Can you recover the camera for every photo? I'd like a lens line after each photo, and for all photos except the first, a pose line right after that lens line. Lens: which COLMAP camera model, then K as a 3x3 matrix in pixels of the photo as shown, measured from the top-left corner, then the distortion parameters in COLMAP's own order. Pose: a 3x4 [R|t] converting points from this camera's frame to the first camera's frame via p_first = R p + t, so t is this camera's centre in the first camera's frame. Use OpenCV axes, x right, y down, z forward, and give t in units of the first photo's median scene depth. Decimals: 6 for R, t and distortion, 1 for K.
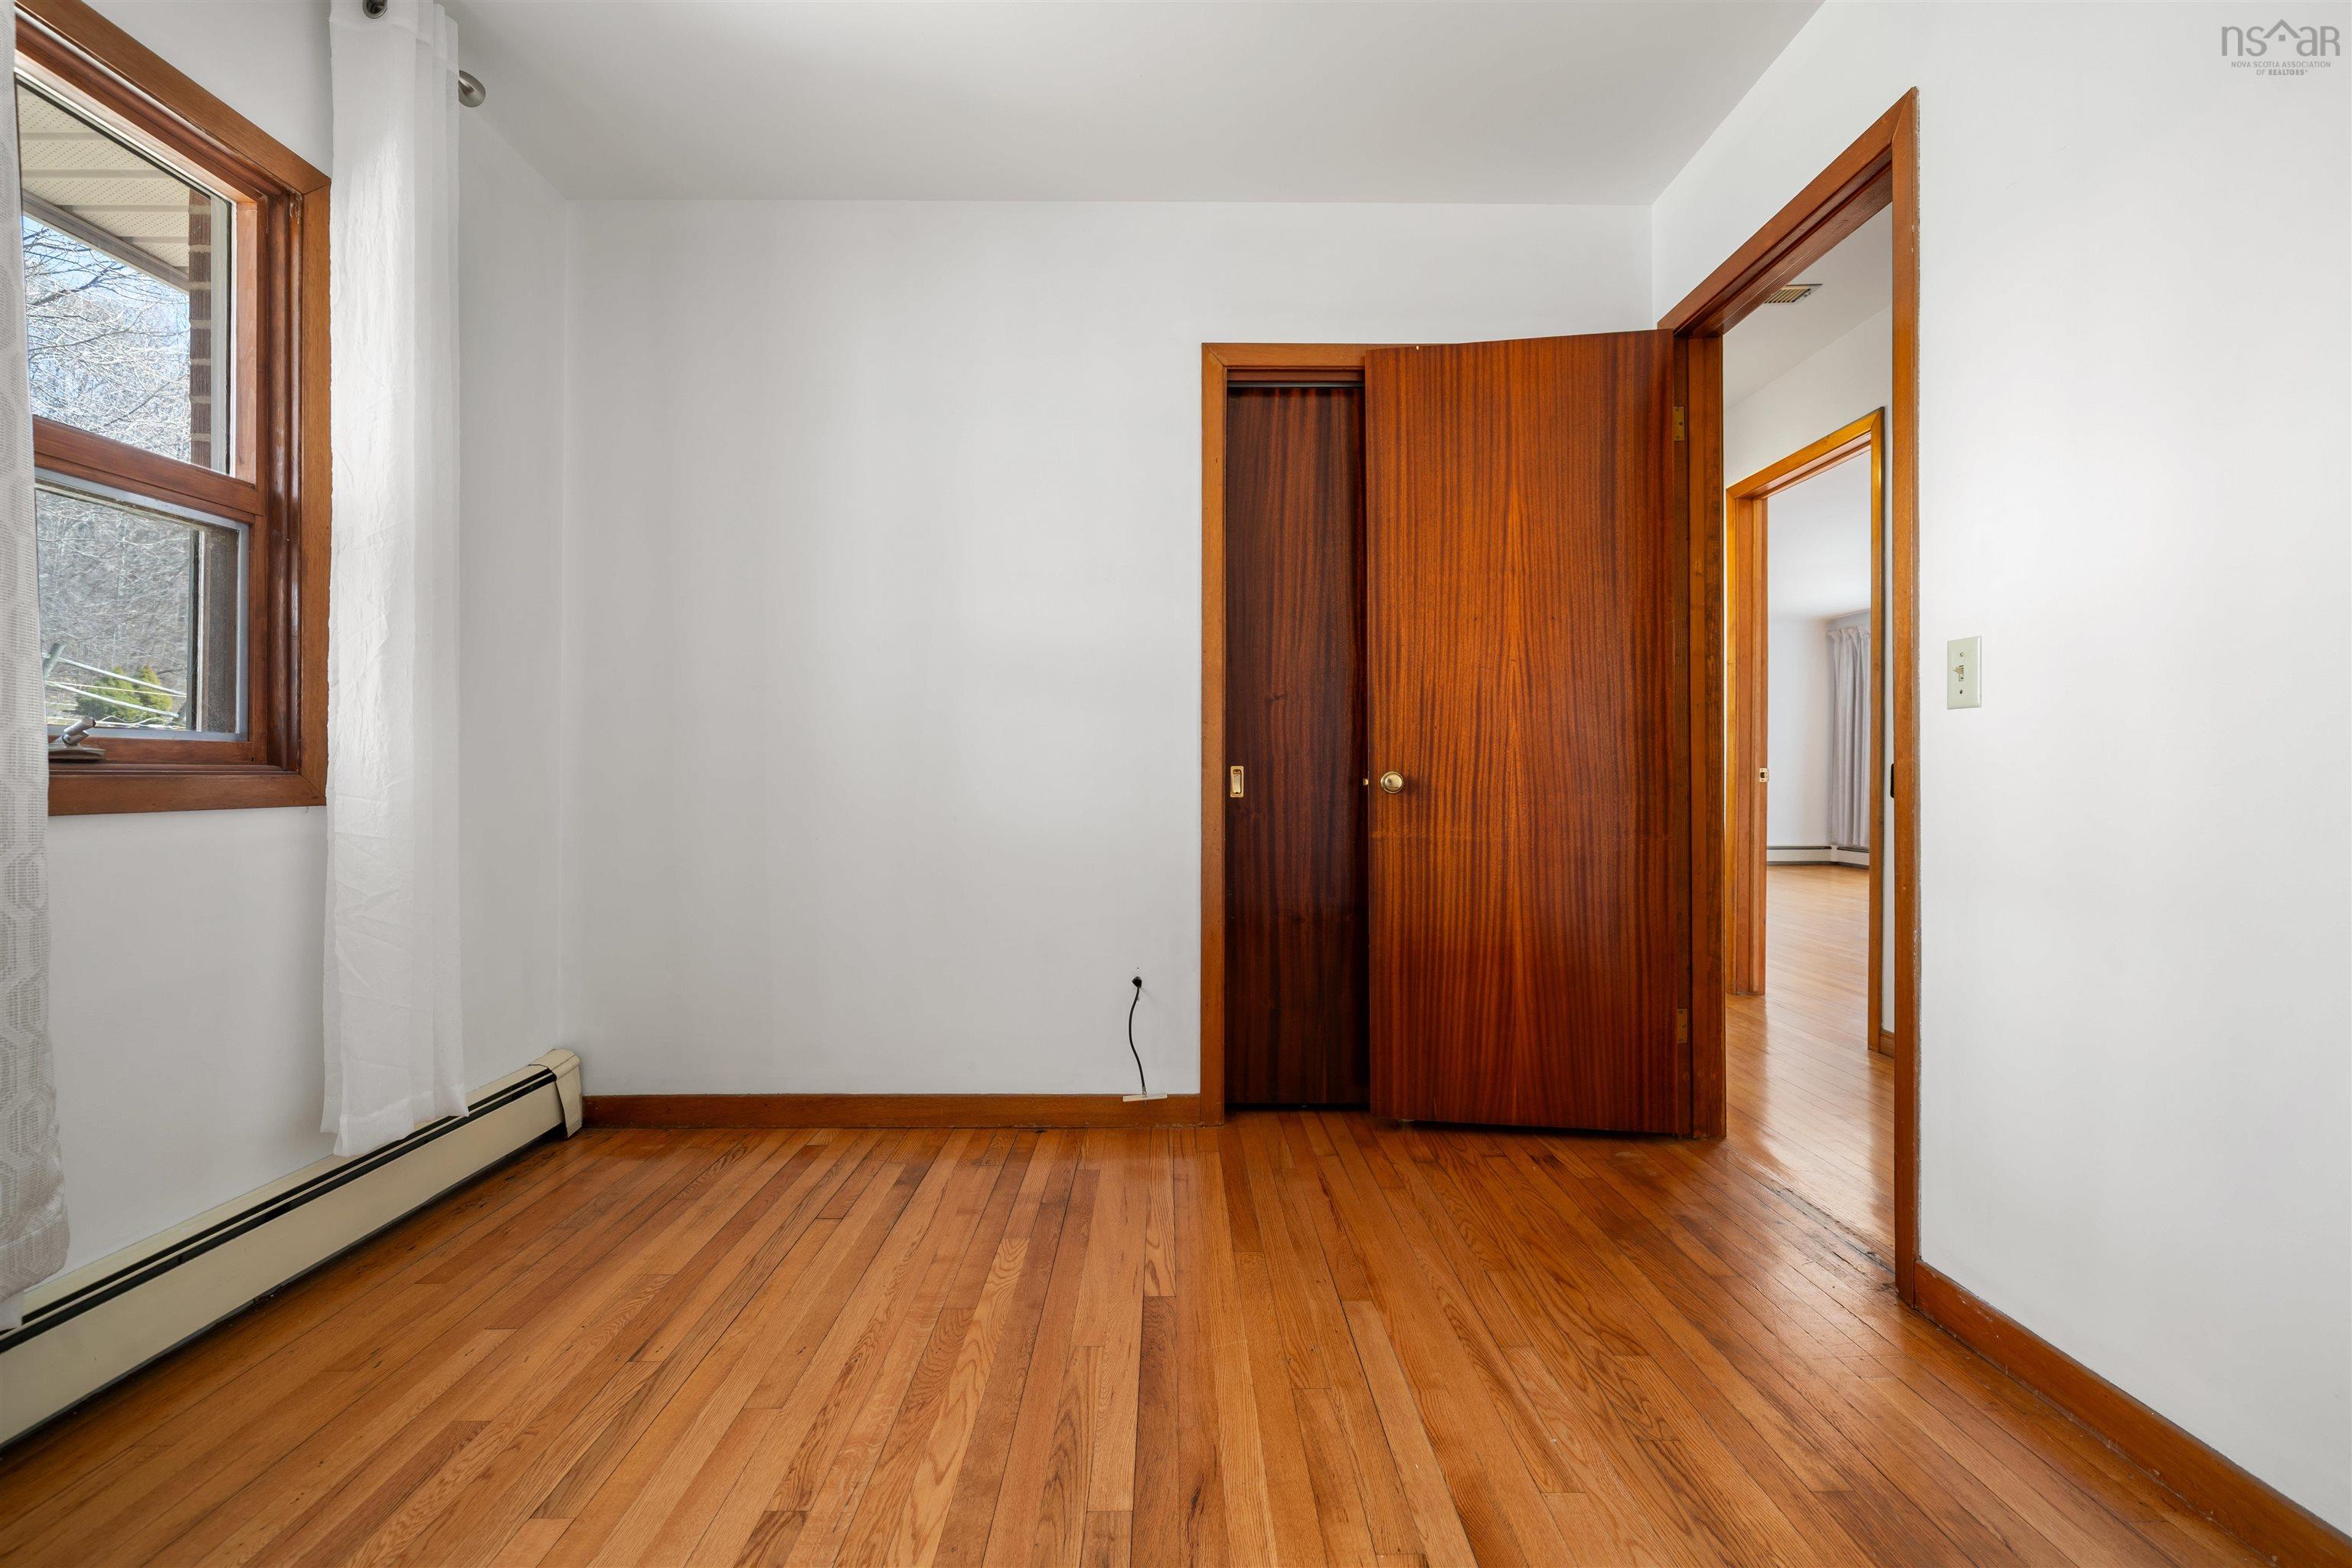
lens RADIAL K [[1011.8, 0, 1158.5], [0, 1011.8, 771.9], [0, 0, 1]] dist [-0.000569, -0.000224]
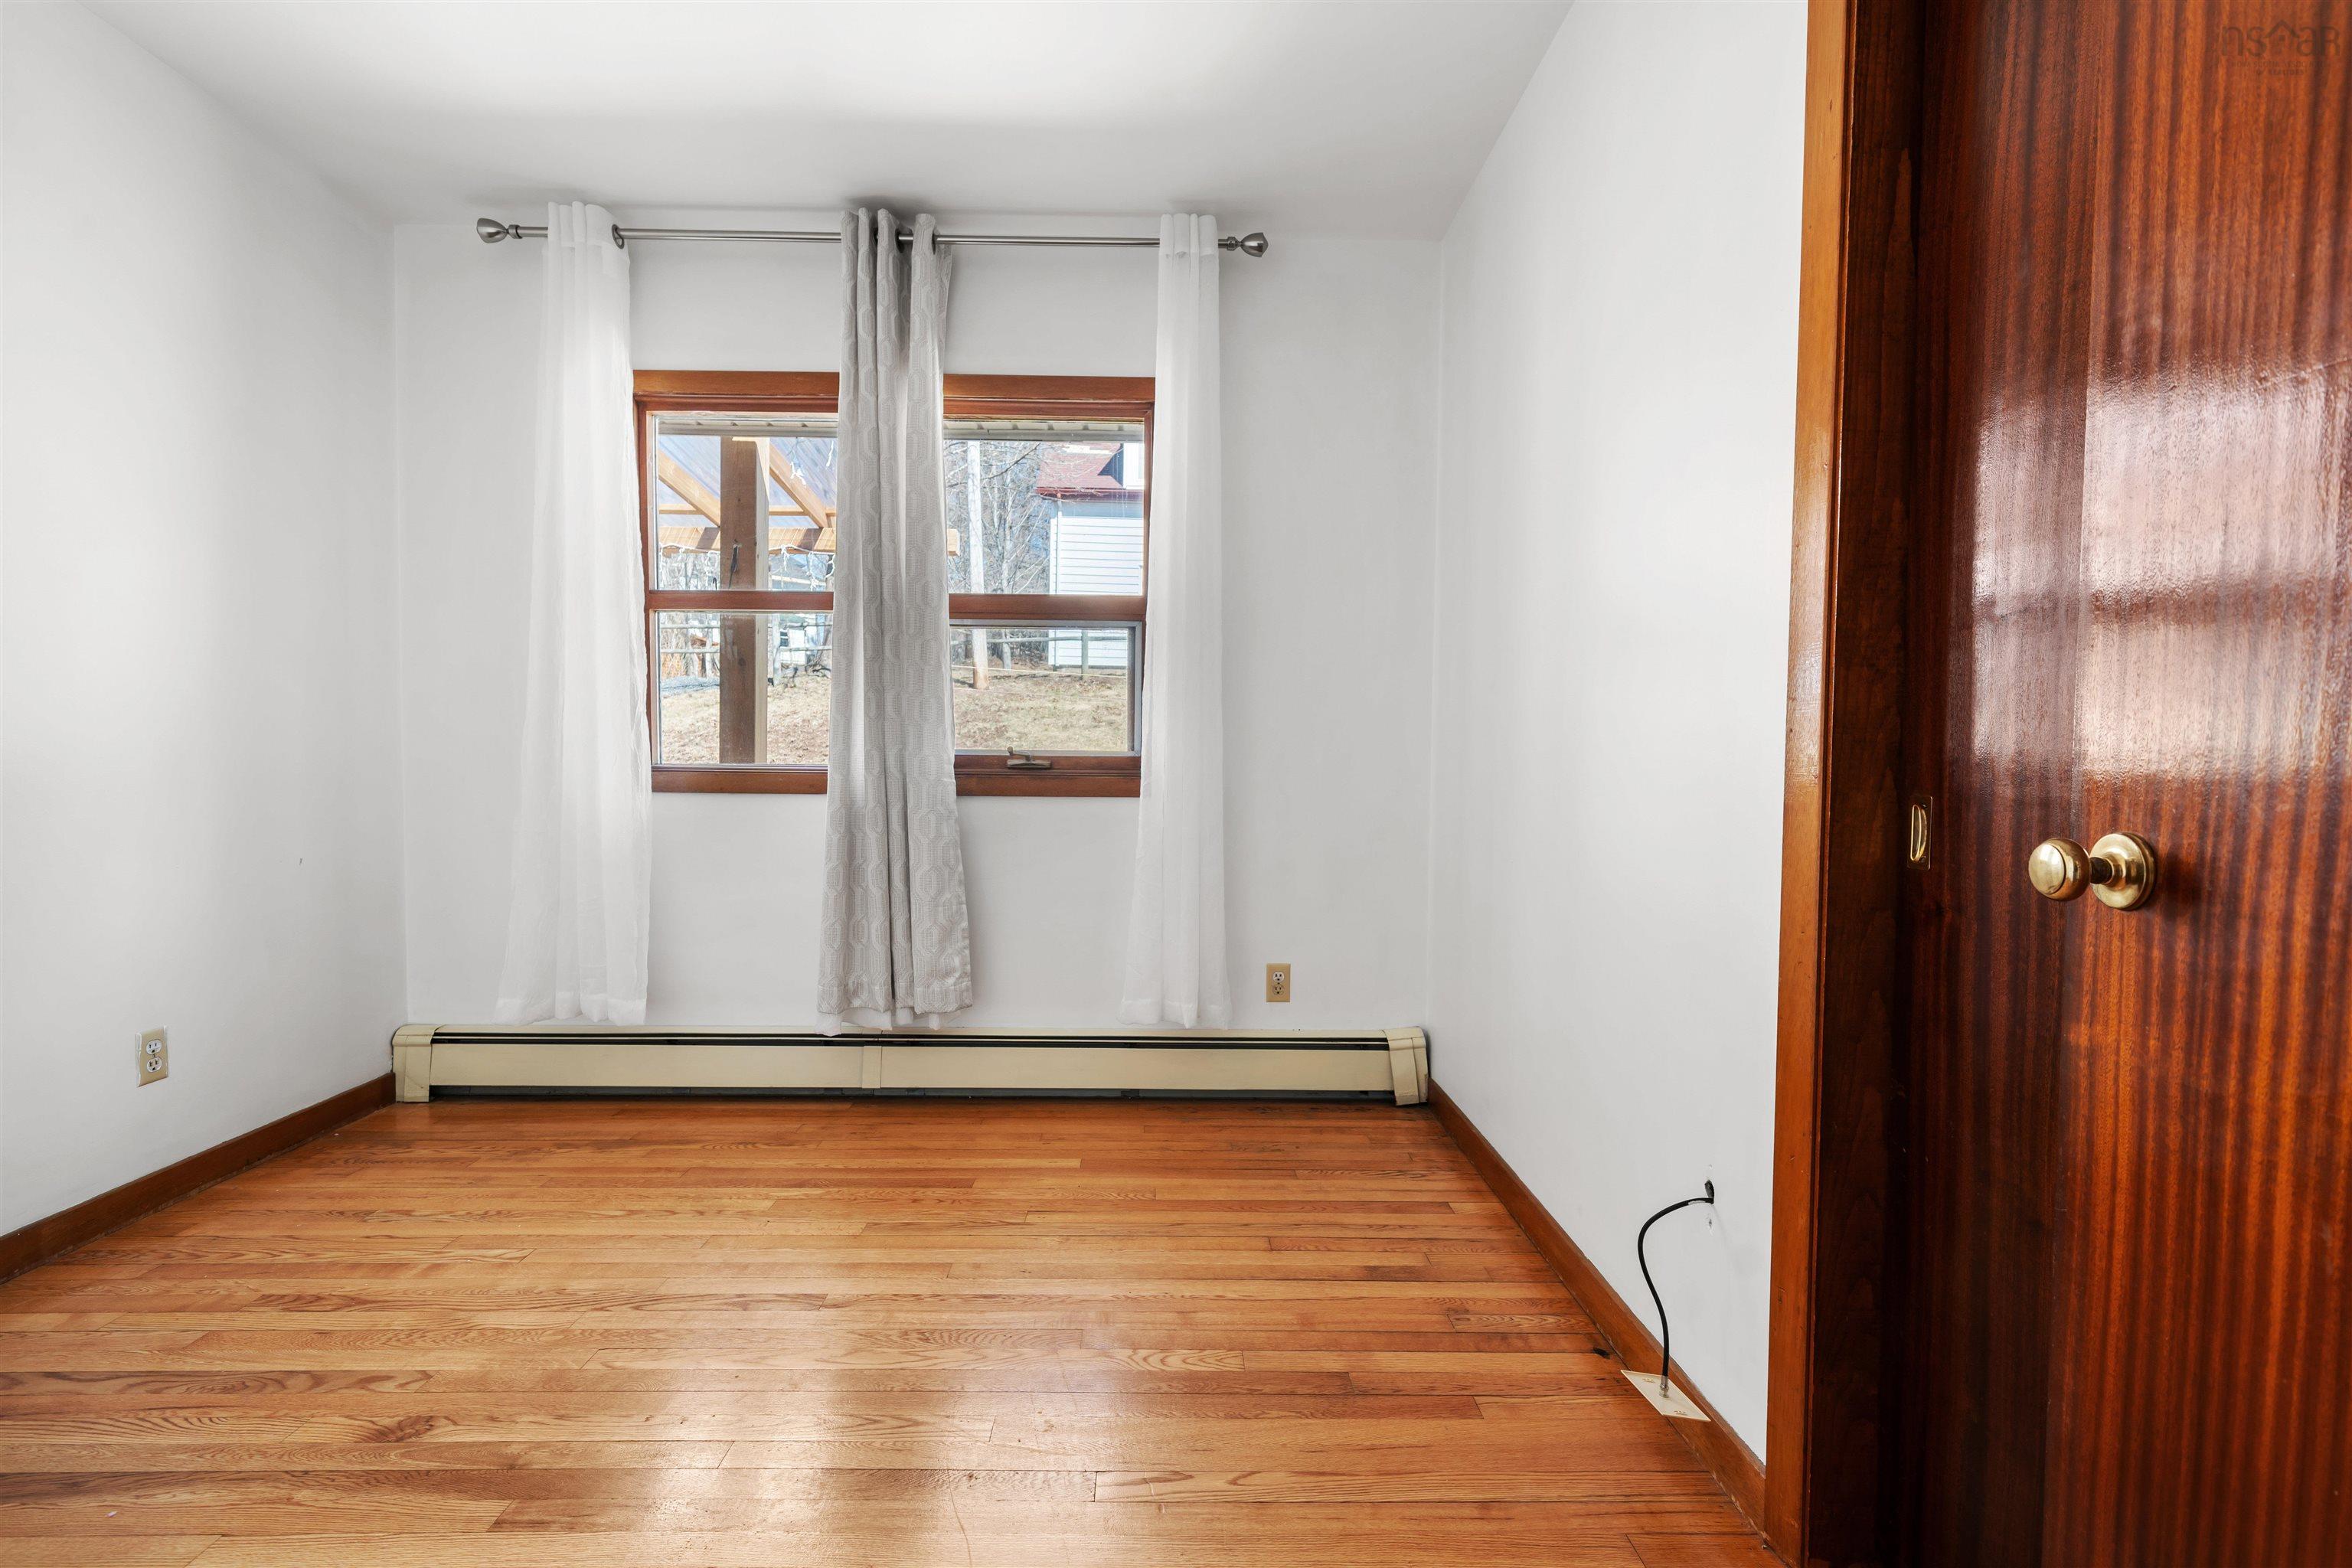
lens RADIAL K [[1011.8, 0, 1163.1], [0, 1011.8, 793.4], [0, 0, 1]] dist [-0.000569, -0.000224]
pose [[0.019443, 0.034585, -0.999213, 0.621242], [-0.009154, 0.999366, 0.034412, -0.023116], [0.999769, 0.008478, 0.019747, 0.862831]]
